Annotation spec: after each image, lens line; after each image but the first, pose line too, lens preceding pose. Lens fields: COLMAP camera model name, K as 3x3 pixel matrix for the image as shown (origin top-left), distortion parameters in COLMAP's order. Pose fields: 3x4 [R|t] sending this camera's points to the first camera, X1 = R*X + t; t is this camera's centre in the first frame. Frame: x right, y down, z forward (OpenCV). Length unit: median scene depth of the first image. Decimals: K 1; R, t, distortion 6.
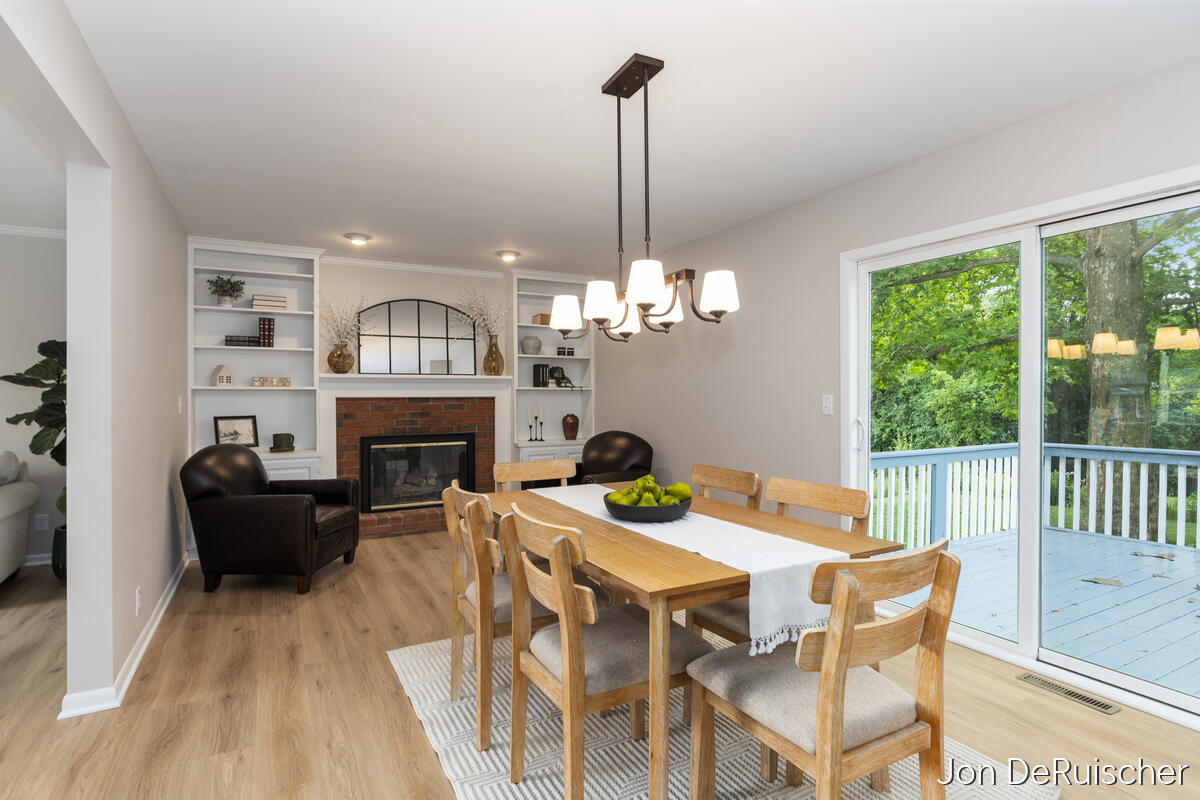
lens RADIAL K [[612.4, 0, 599.7], [0, 612.4, 394.6], [0, 0, 1]] dist [-0.003228, -0.000852]
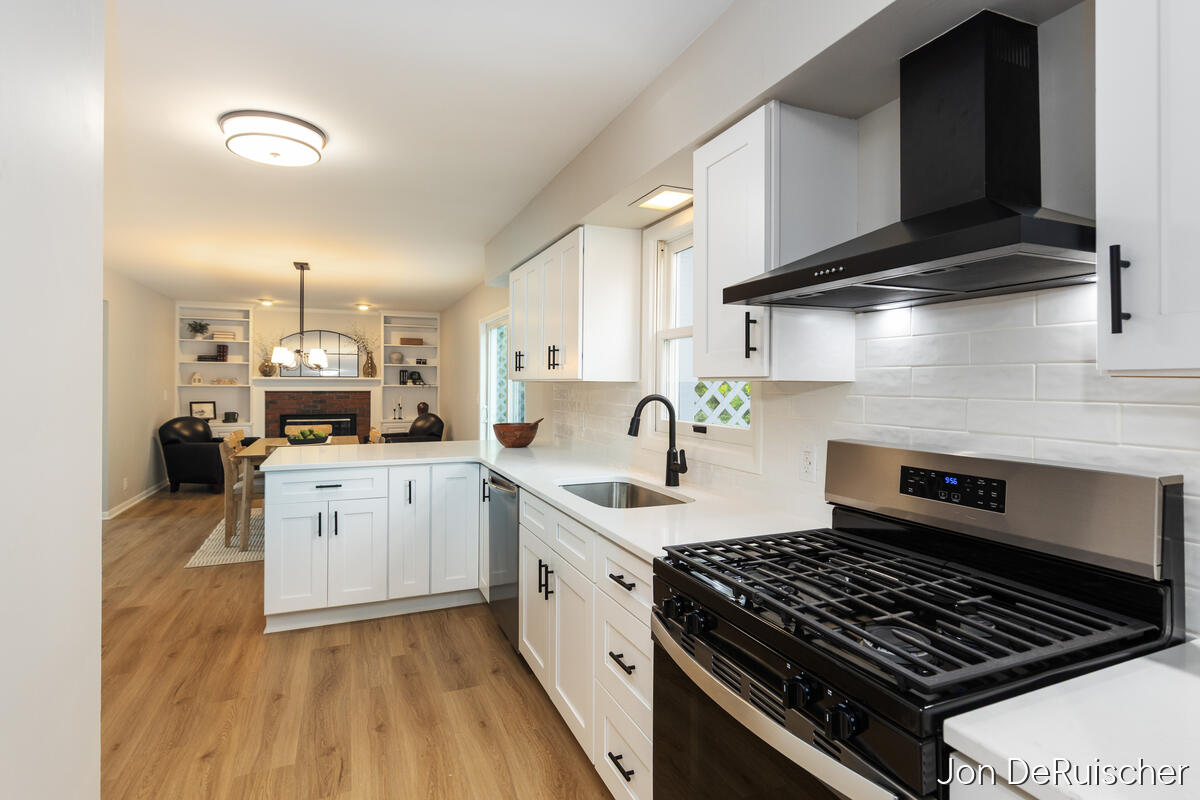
lens RADIAL K [[604.0, 0, 600.2], [0, 604.0, 382.8], [0, 0, 1]] dist [0.000585, -0.000224]
pose [[0.995944, 0.007145, -0.089695, 0.631053], [-0.007090, 0.999974, 0.000940, -0.025974], [0.089699, -0.000301, 0.995969, -0.564248]]
